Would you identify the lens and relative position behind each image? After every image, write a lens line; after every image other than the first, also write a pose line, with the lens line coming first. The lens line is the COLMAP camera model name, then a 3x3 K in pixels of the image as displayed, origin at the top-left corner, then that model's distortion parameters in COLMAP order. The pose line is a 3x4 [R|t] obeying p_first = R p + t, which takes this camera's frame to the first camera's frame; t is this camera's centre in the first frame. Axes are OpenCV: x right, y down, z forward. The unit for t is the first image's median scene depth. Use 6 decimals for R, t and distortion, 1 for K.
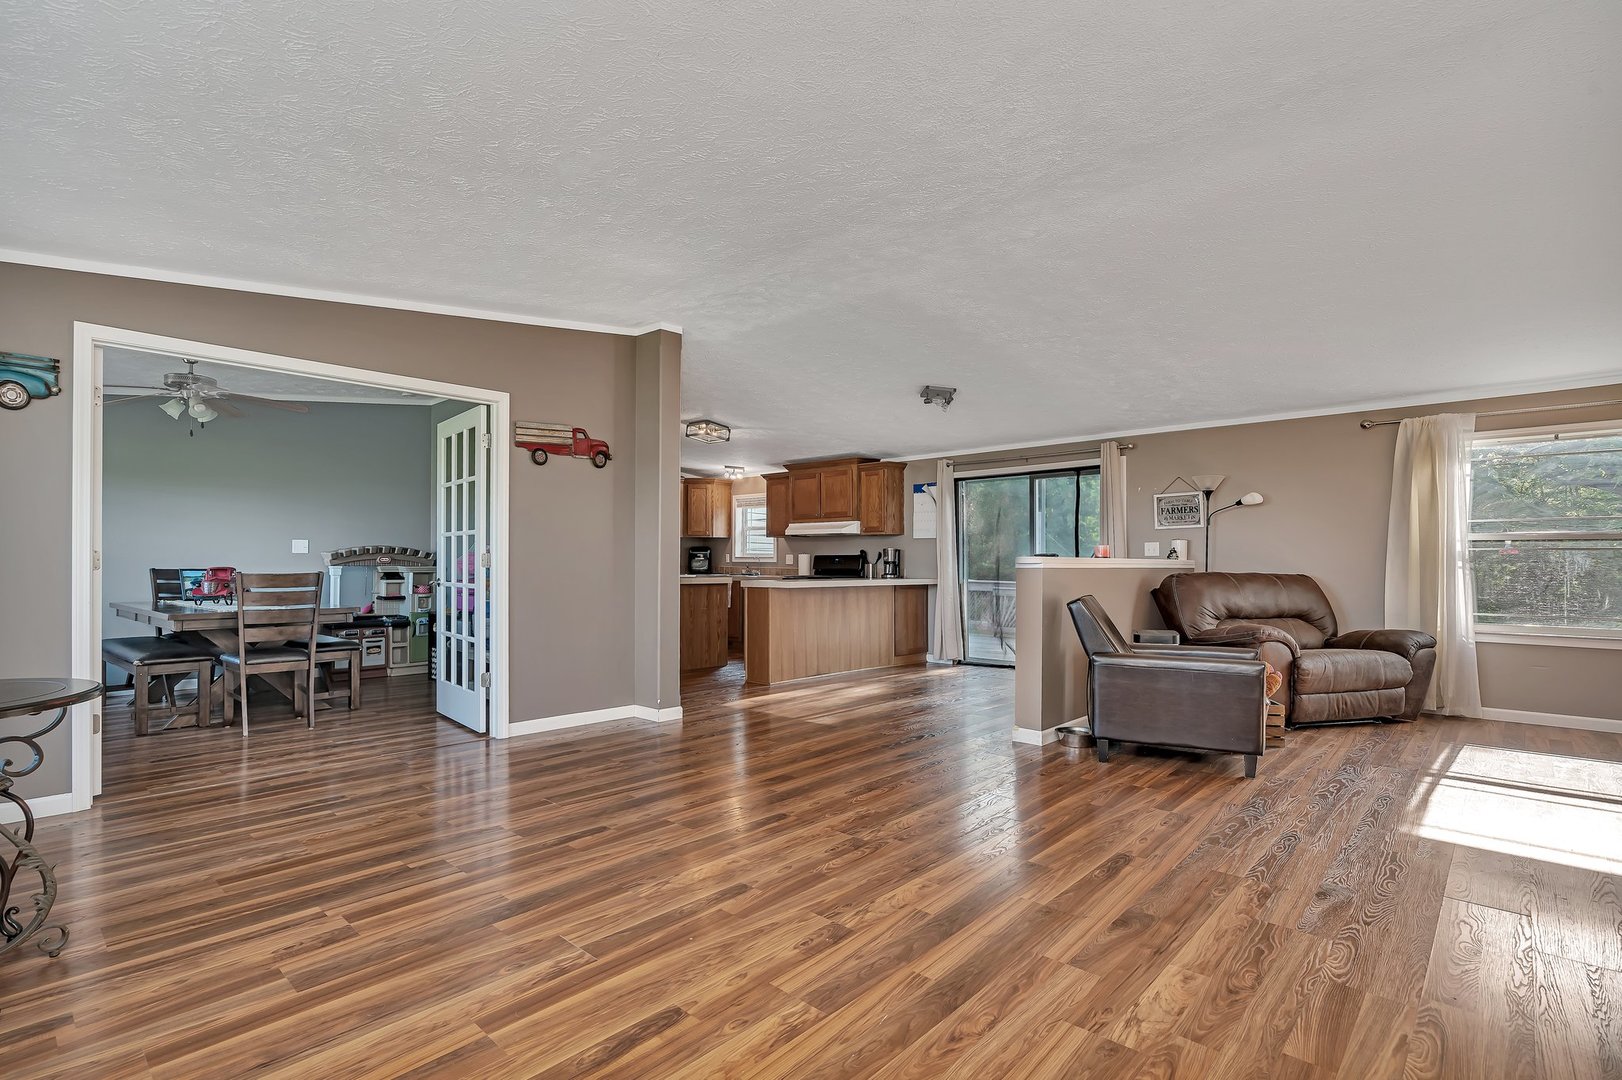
lens RADIAL K [[764.8, 0, 798.3], [0, 764.8, 553.3], [0, 0, 1]] dist [-0.003276, 0.000850]
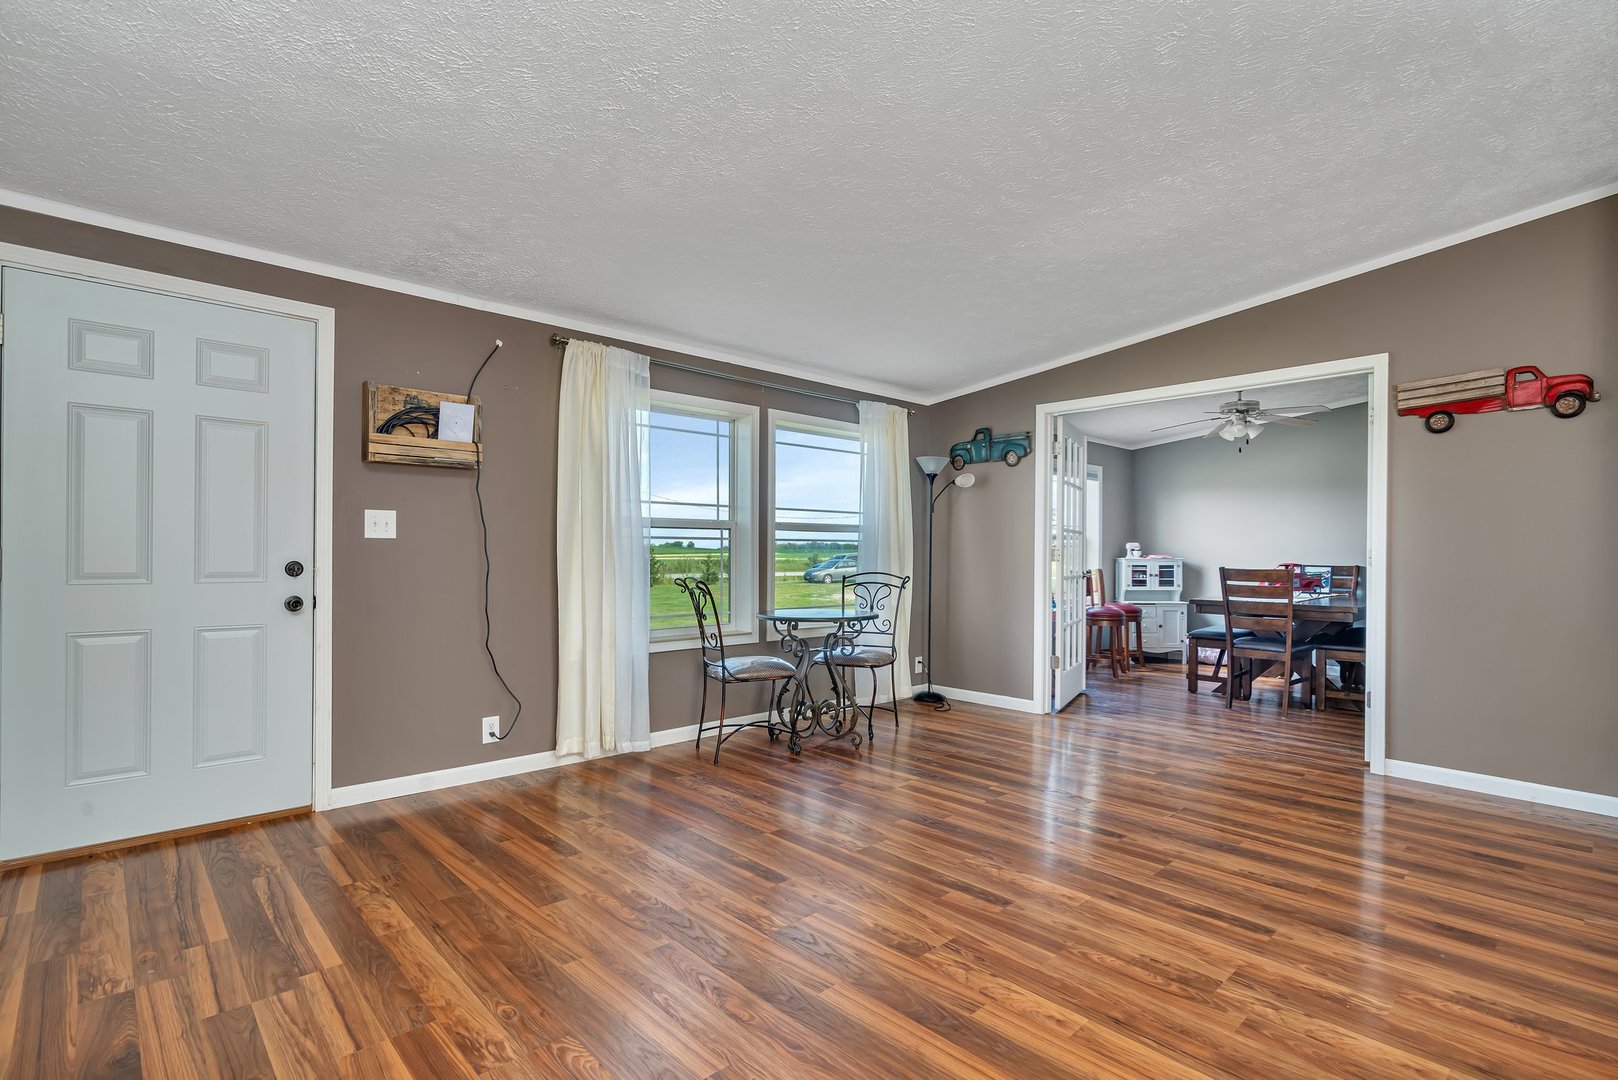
lens RADIAL K [[762.9, 0, 813.4], [0, 762.9, 565.0], [0, 0, 1]] dist [-0.003276, 0.000850]
pose [[-0.052535, 0.014130, -0.998519, 0.459025], [0.001660, 0.999900, 0.014062, 0.003648], [0.998618, -0.000919, -0.052554, 0.428528]]
